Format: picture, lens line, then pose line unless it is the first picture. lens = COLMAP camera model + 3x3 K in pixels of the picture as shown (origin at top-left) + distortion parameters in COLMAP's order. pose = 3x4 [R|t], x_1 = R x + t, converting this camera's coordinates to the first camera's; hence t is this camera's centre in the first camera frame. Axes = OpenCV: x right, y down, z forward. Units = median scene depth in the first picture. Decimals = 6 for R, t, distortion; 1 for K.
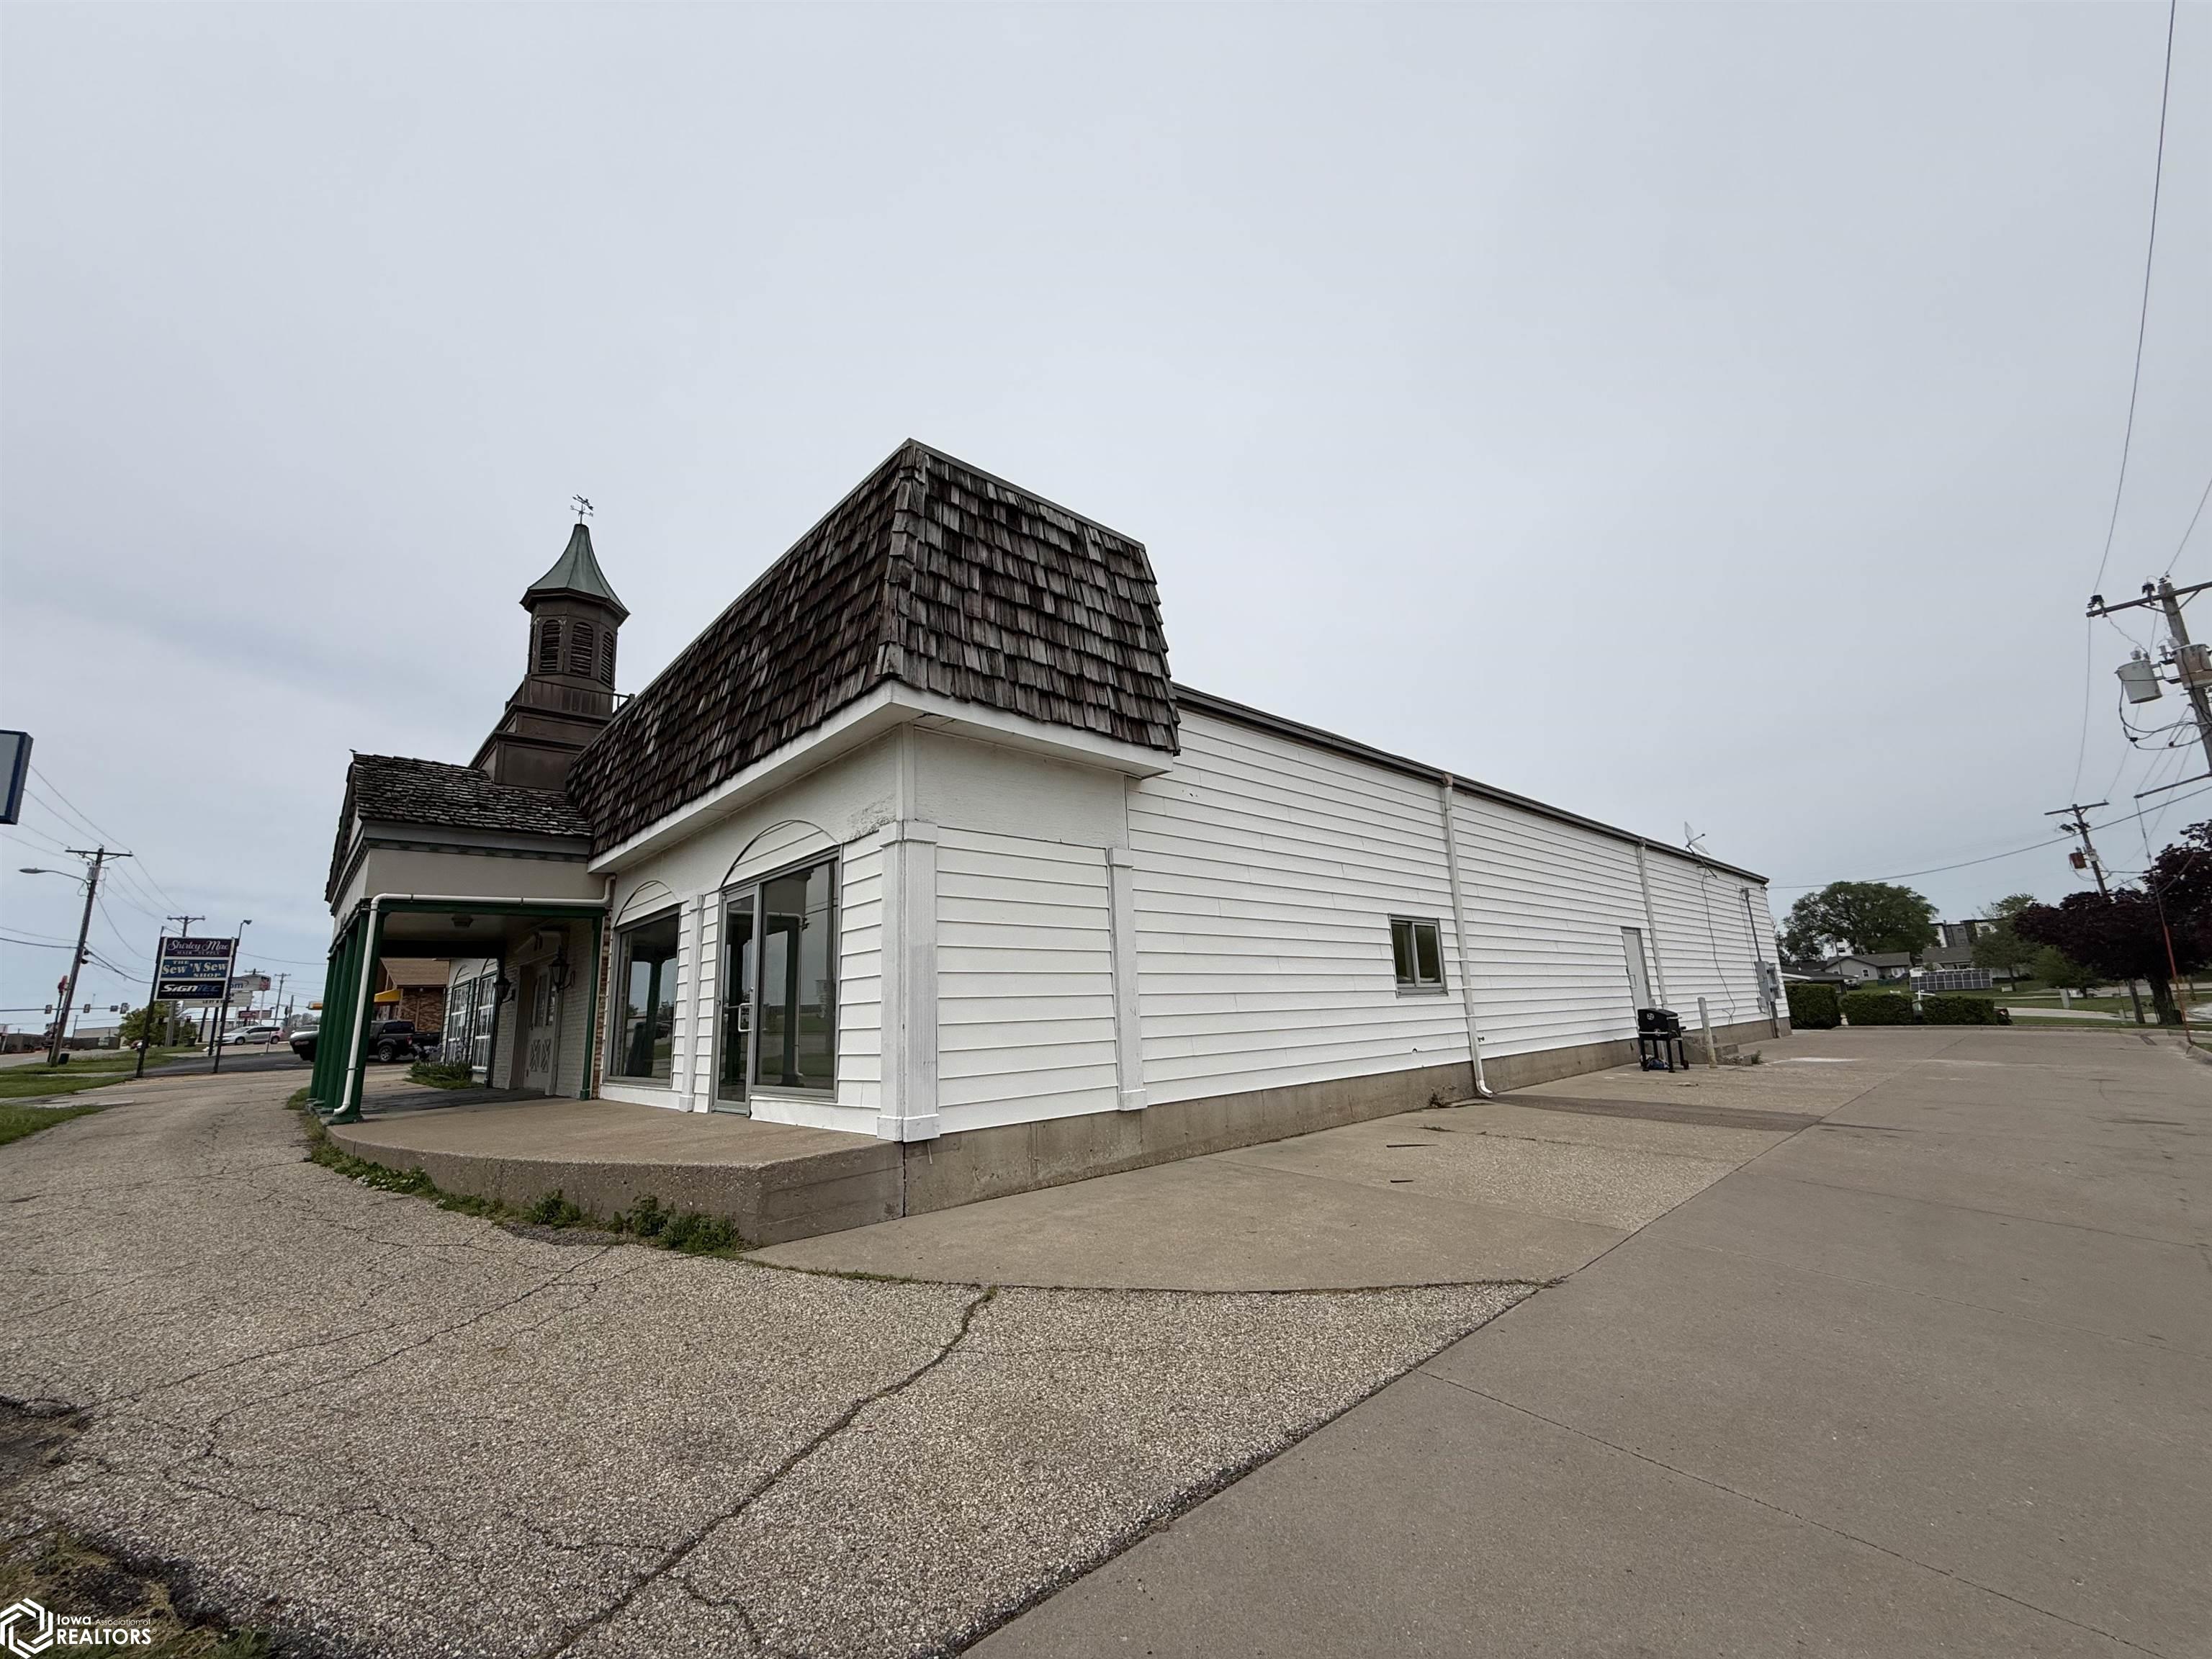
lens RADIAL K [[880.9, 0, 1104.4], [0, 880.9, 830.7], [0, 0, 1]] dist [-0.000632, 0.000483]
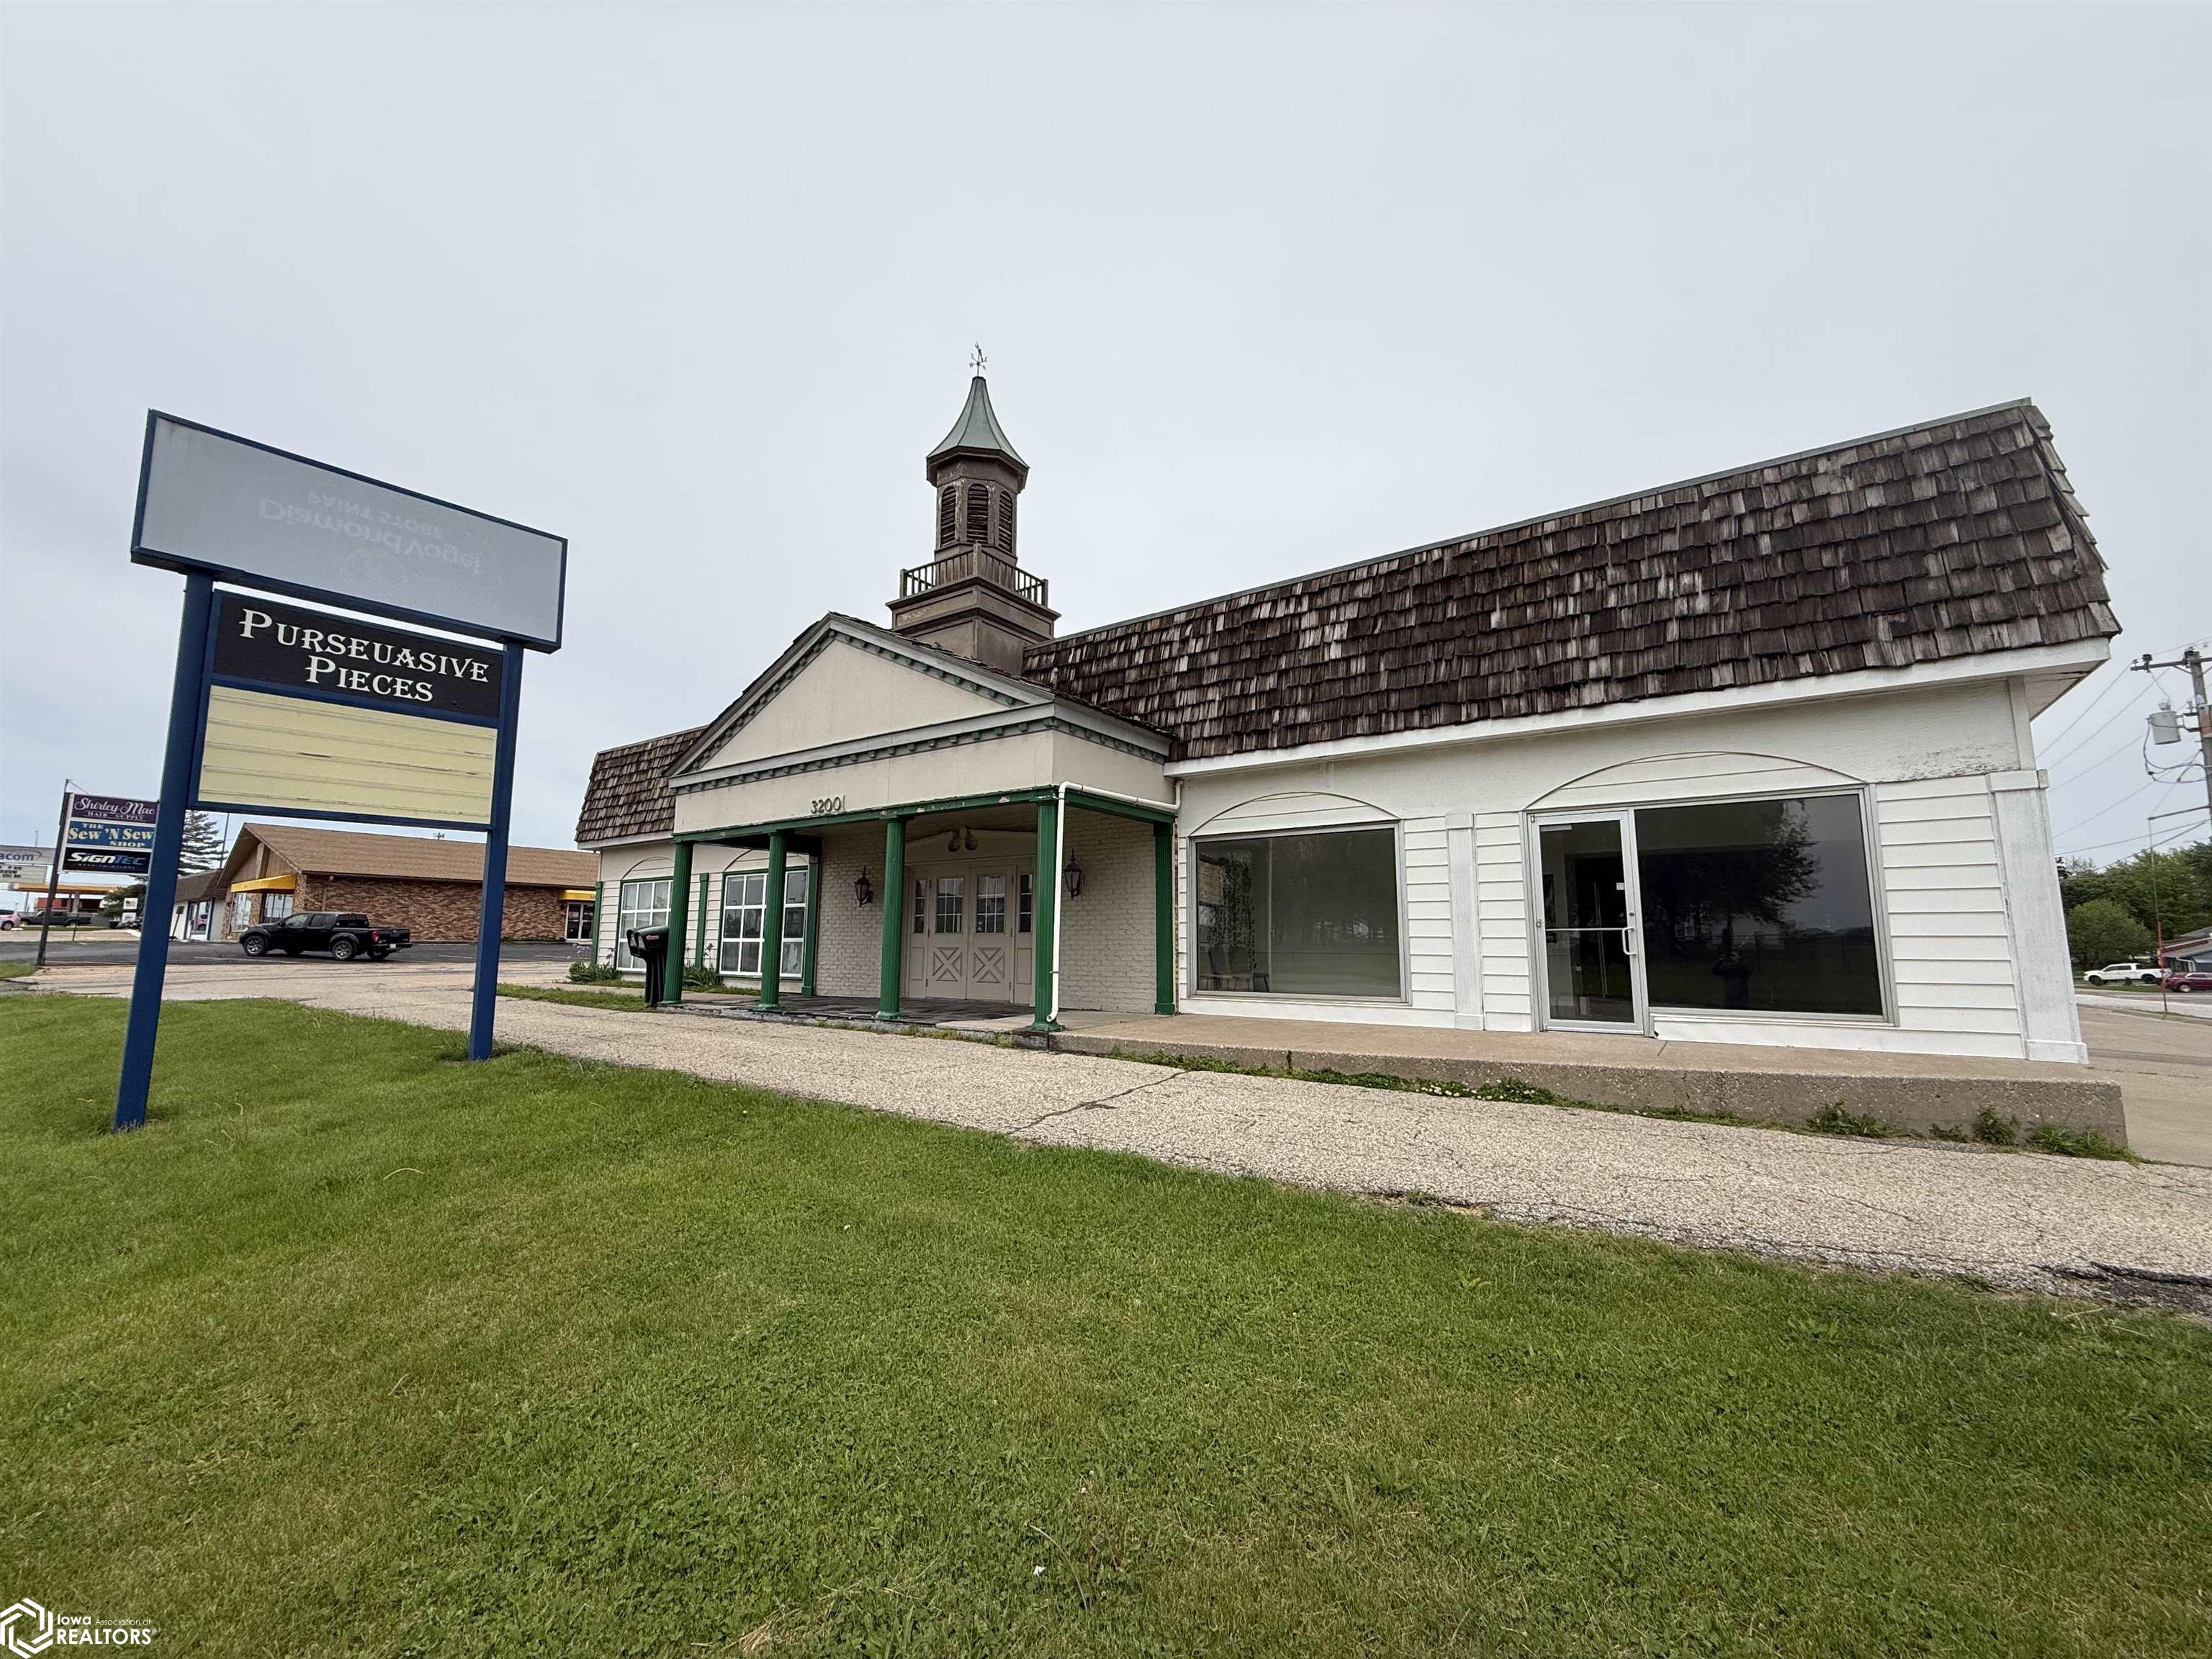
lens RADIAL K [[880.9, 0, 1104.4], [0, 880.9, 830.7], [0, 0, 1]] dist [-0.000632, 0.000483]
pose [[0.975565, 0.075779, 0.206229, -0.563383], [-0.090600, 0.993868, 0.063386, 0.035452], [-0.200161, -0.080521, 0.976449, 0.063893]]
